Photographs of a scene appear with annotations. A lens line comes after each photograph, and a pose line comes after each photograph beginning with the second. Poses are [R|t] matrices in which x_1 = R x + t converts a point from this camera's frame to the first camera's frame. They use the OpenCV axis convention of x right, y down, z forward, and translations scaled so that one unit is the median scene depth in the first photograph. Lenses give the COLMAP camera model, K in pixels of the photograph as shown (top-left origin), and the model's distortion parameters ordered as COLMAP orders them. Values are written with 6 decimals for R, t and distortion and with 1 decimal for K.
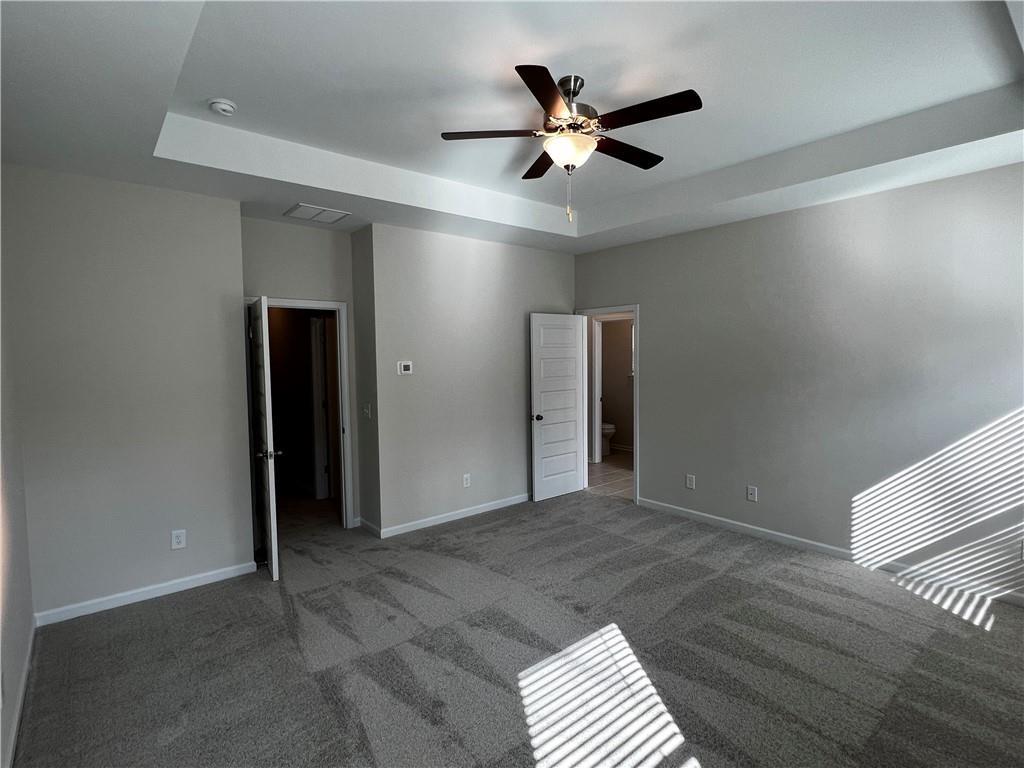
lens RADIAL K [[507.6, 0, 512.0], [0, 507.6, 384.0], [0, 0, 1]] dist [0.000637, 0.000042]
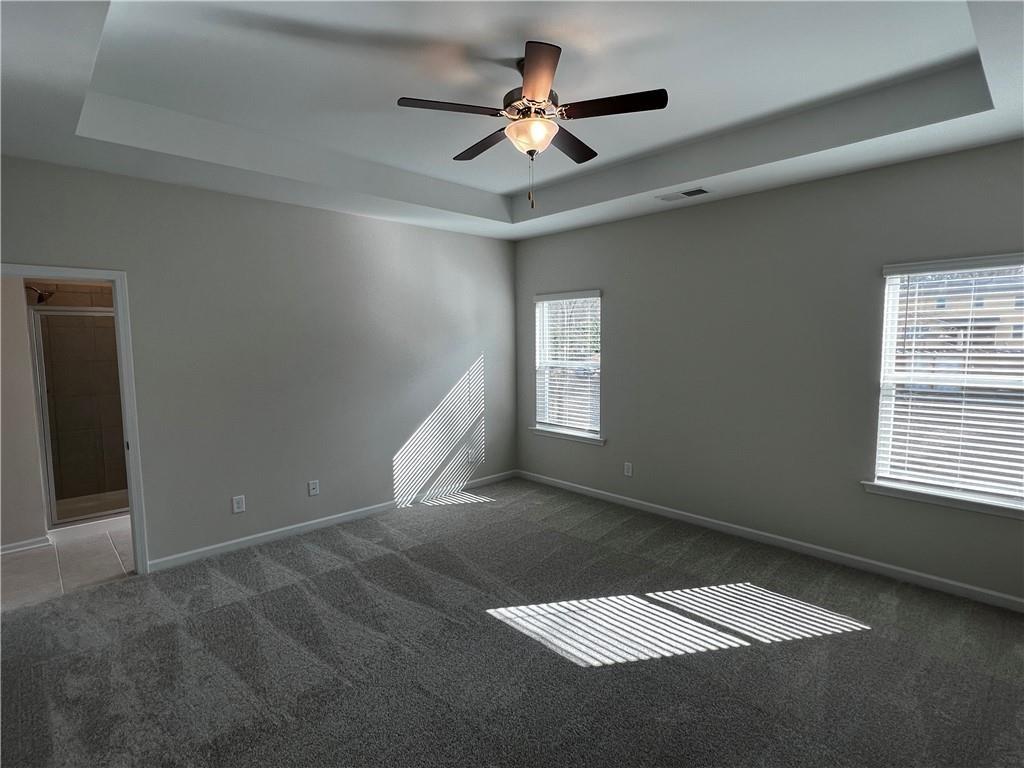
lens RADIAL K [[520.4, 0, 514.2], [0, 520.4, 418.4], [0, 0, 1]] dist [0.000058, 0.000009]
pose [[-0.070118, -0.143242, 0.987201, -0.595495], [0.067353, 0.986698, 0.147953, -0.043772], [-0.995262, 0.076865, -0.059538, 0.754733]]
